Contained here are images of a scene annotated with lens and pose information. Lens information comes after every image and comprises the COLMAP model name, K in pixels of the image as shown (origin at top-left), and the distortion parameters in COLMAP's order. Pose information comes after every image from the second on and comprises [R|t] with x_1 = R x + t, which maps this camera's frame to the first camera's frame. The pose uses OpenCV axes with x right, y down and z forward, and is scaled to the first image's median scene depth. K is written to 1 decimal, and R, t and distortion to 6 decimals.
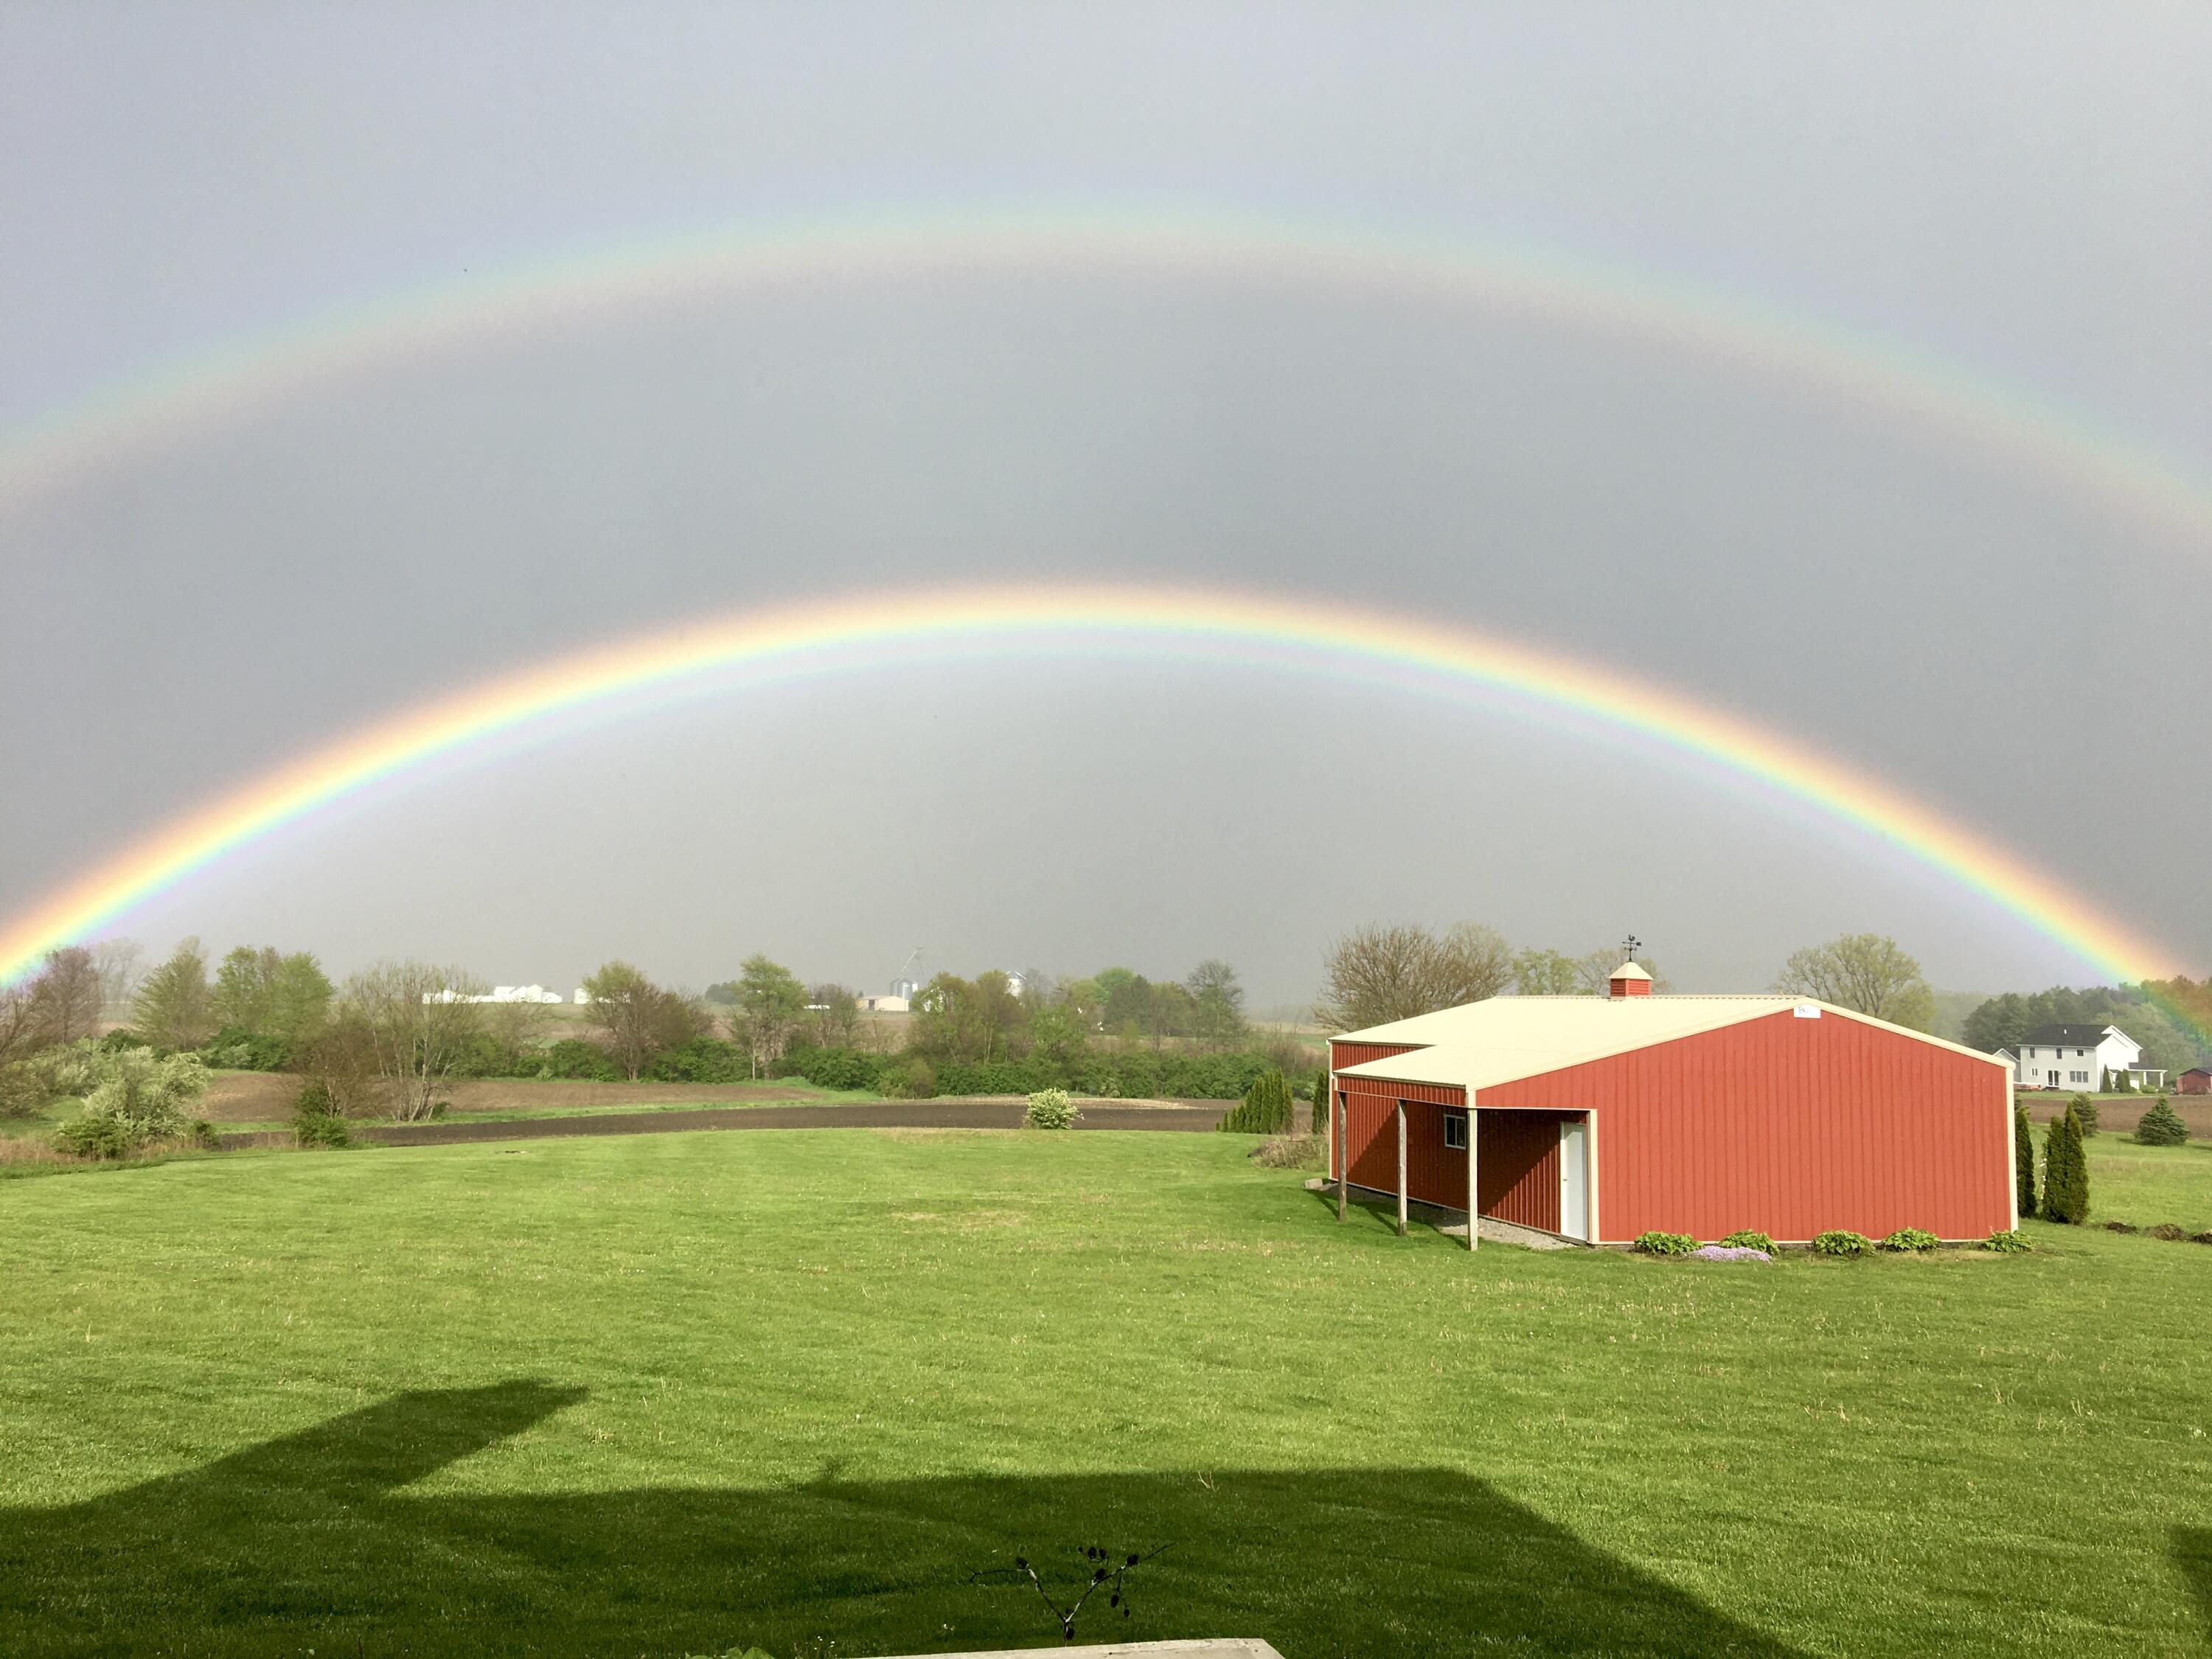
lens RADIAL K [[1879.7, 0, 1106.0], [0, 1879.7, 829.5], [0, 0, 1]] dist [0.113765, -0.201571]
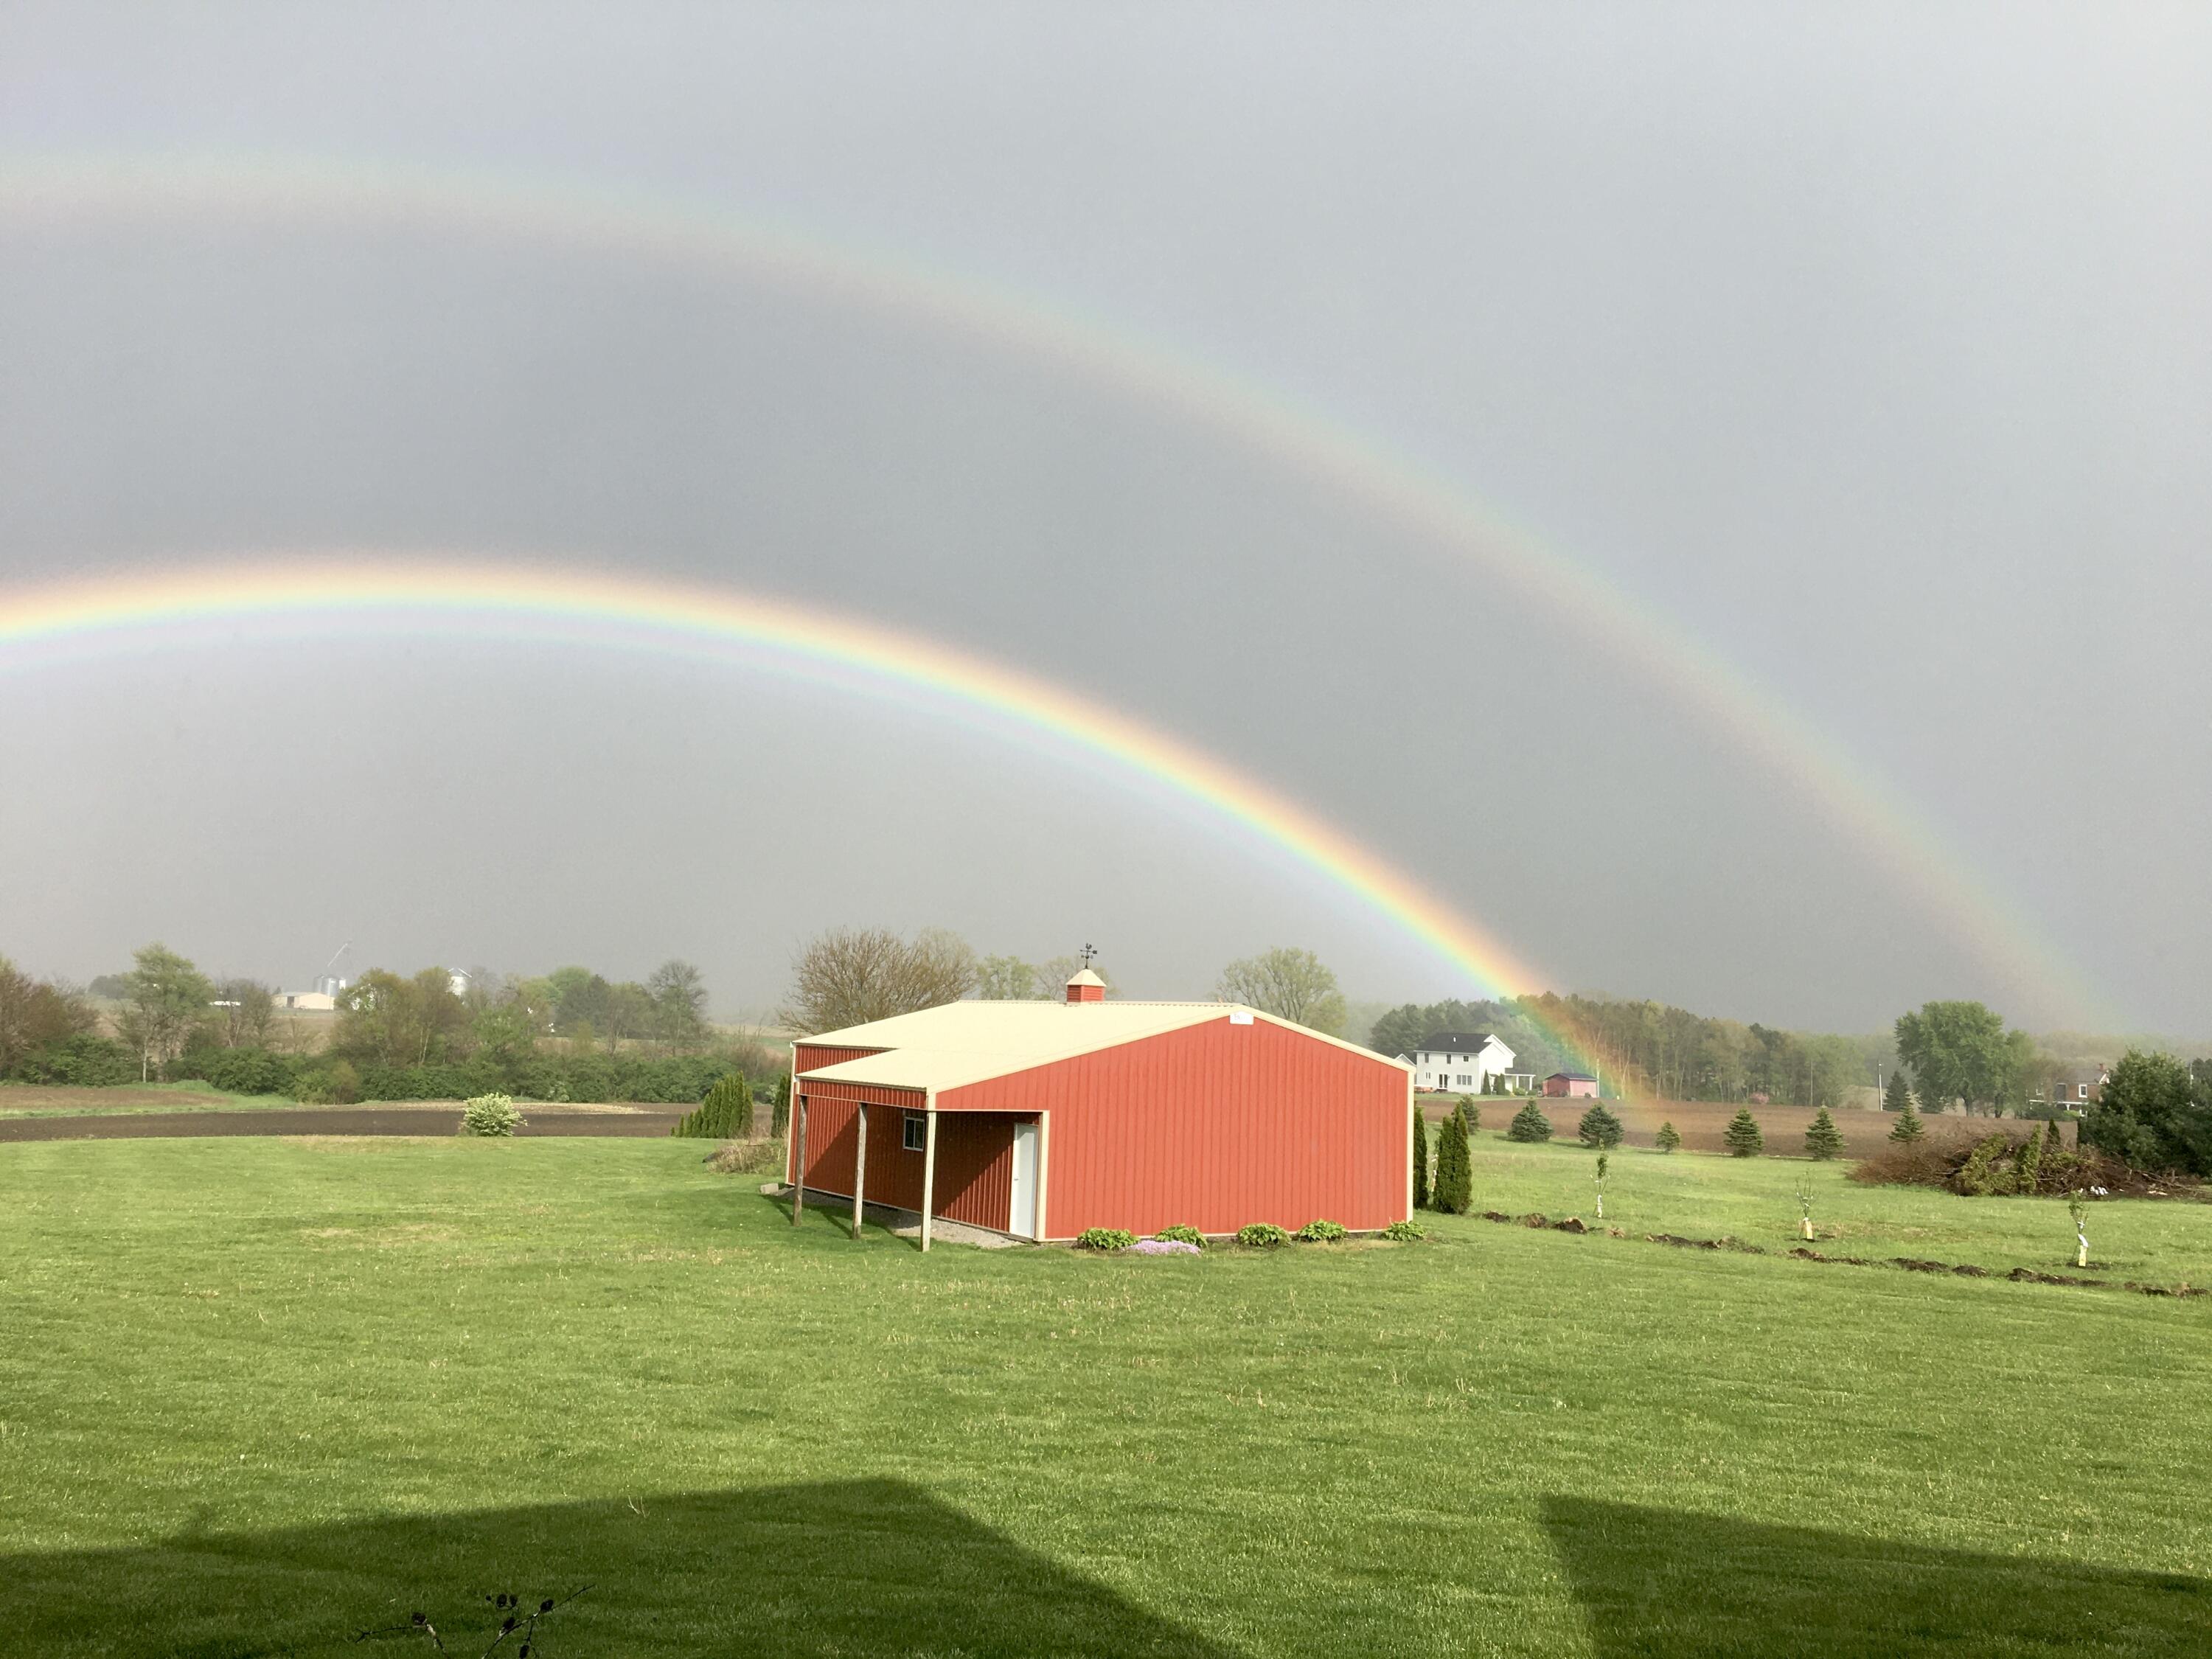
lens RADIAL K [[1858.2, 0, 1125.2], [0, 1858.2, 797.0], [0, 0, 1]] dist [0.110406, -0.188960]
pose [[0.957767, 0.047134, 0.283657, 0.001036], [-0.041468, 0.998803, -0.025951, 0.000734], [-0.284540, 0.013092, 0.958575, 0.008211]]
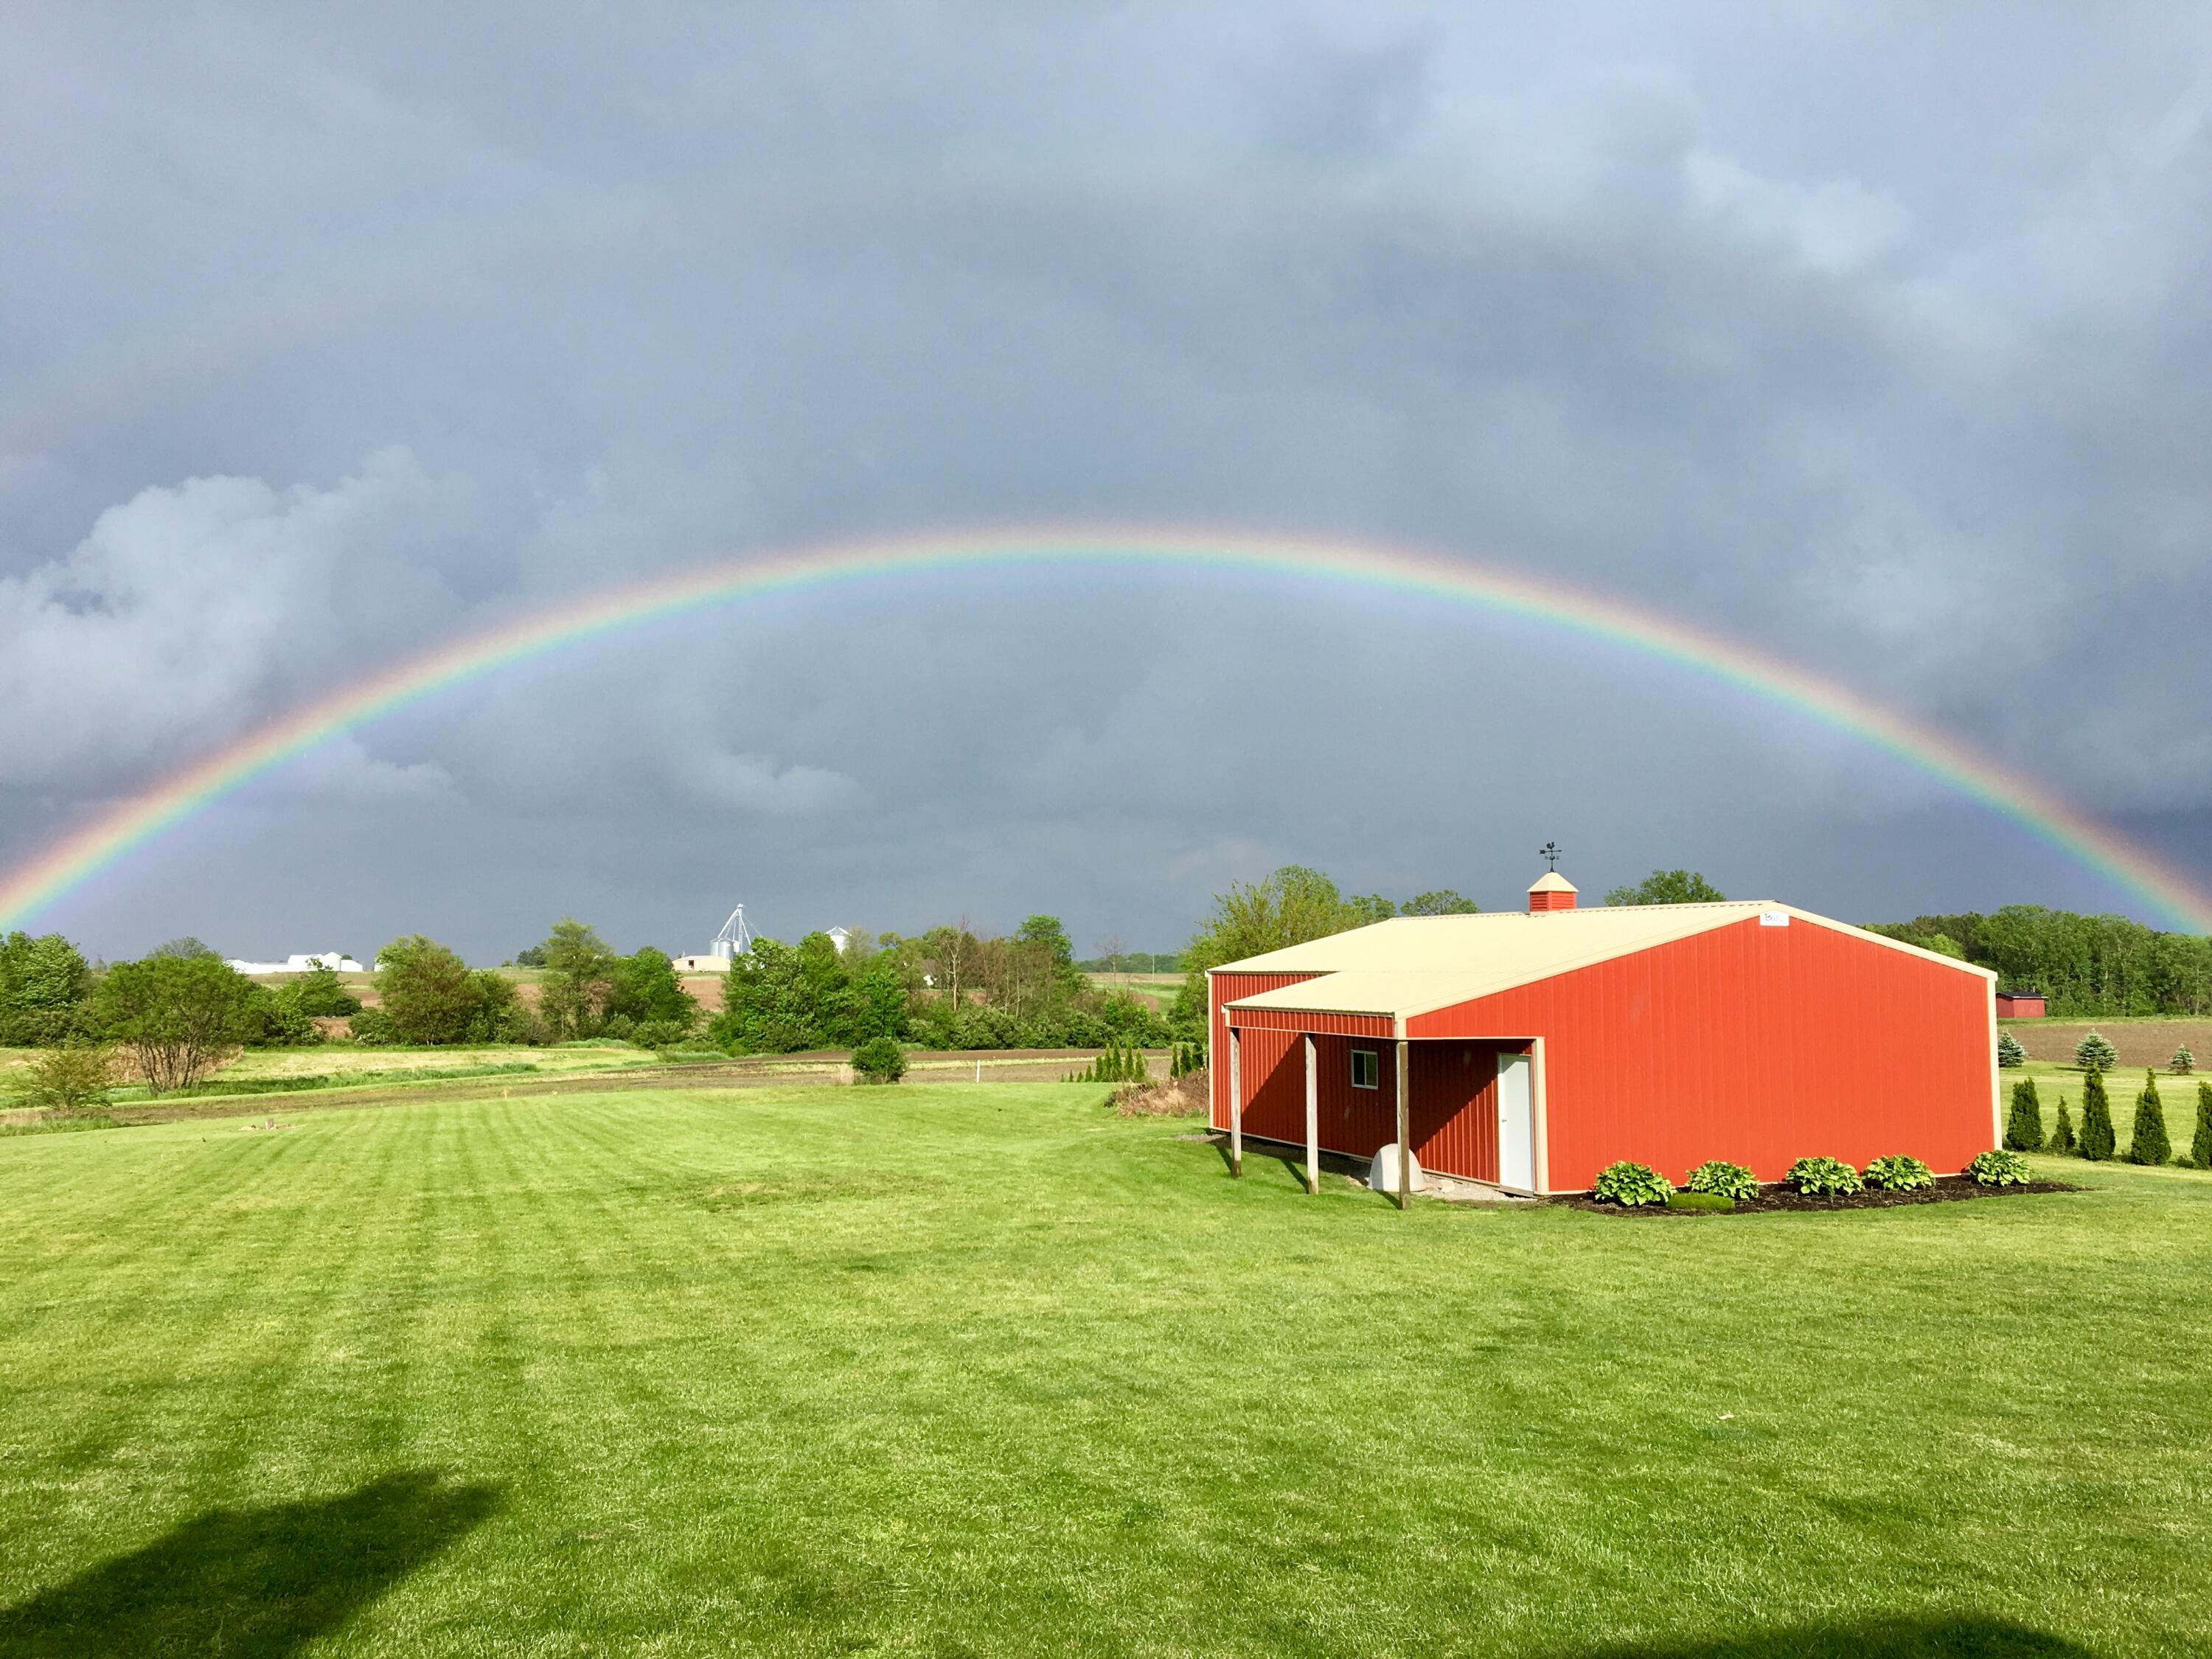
lens RADIAL K [[1841.8, 0, 1106.0], [0, 1841.8, 829.5], [0, 0, 1]] dist [0.115584, 0.001446]
pose [[0.995198, -0.015350, 0.096676, -0.020970], [0.013223, 0.999657, 0.022603, 0.041738], [-0.096989, -0.021216, 0.995059, 0.241307]]
